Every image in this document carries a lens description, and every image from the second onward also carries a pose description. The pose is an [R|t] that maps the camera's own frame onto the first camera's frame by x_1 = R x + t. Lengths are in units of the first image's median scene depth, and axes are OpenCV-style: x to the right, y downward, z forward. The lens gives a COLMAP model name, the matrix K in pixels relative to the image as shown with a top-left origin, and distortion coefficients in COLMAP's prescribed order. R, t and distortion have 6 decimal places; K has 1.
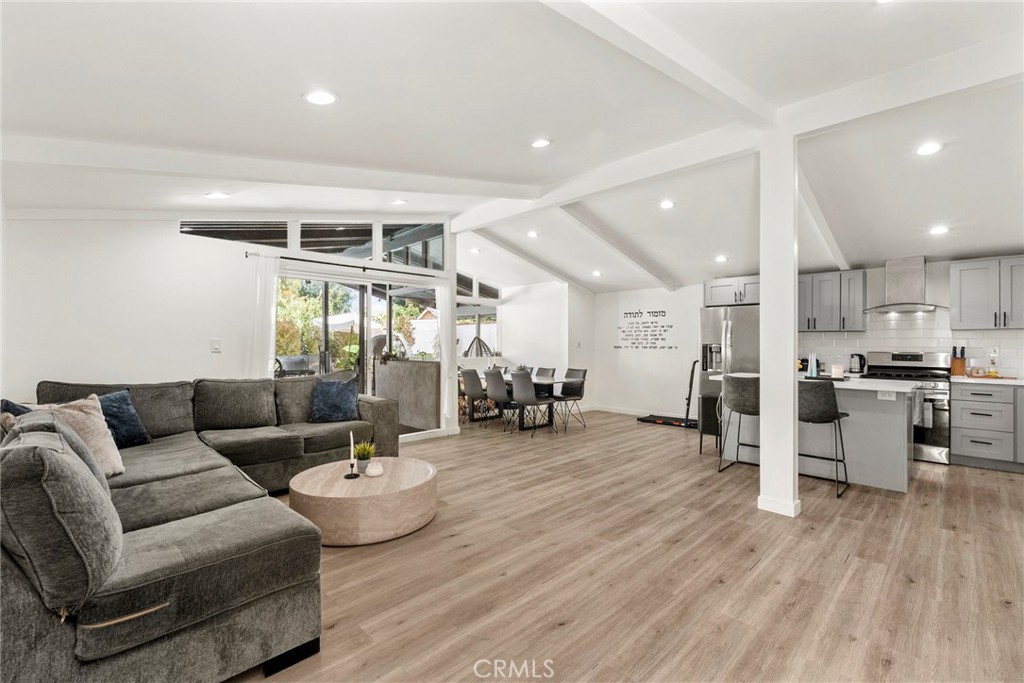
lens RADIAL K [[449.1, 0, 514.1], [0, 449.1, 350.5], [0, 0, 1]] dist [-0.014217, 0.000442]
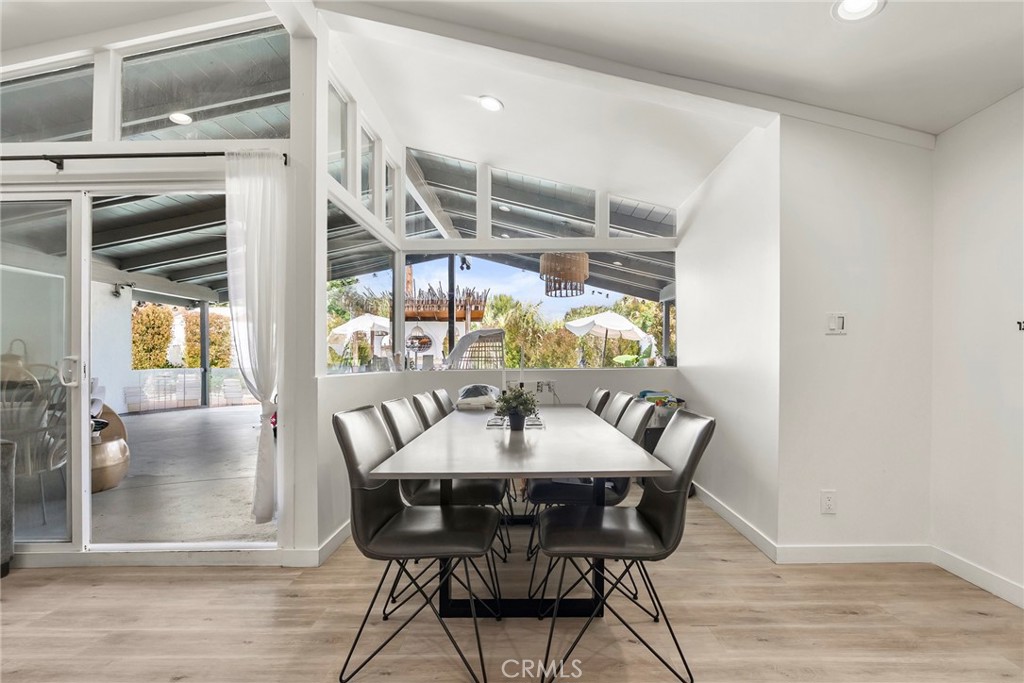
lens RADIAL K [[454.2, 0, 512.9], [0, 454.2, 353.6], [0, 0, 1]] dist [-0.001637, -0.000214]
pose [[0.705771, -0.001638, -0.708438, 0.200504], [0.001280, 0.999999, -0.001038, 0.008492], [0.708439, -0.000174, 0.705772, 0.641504]]
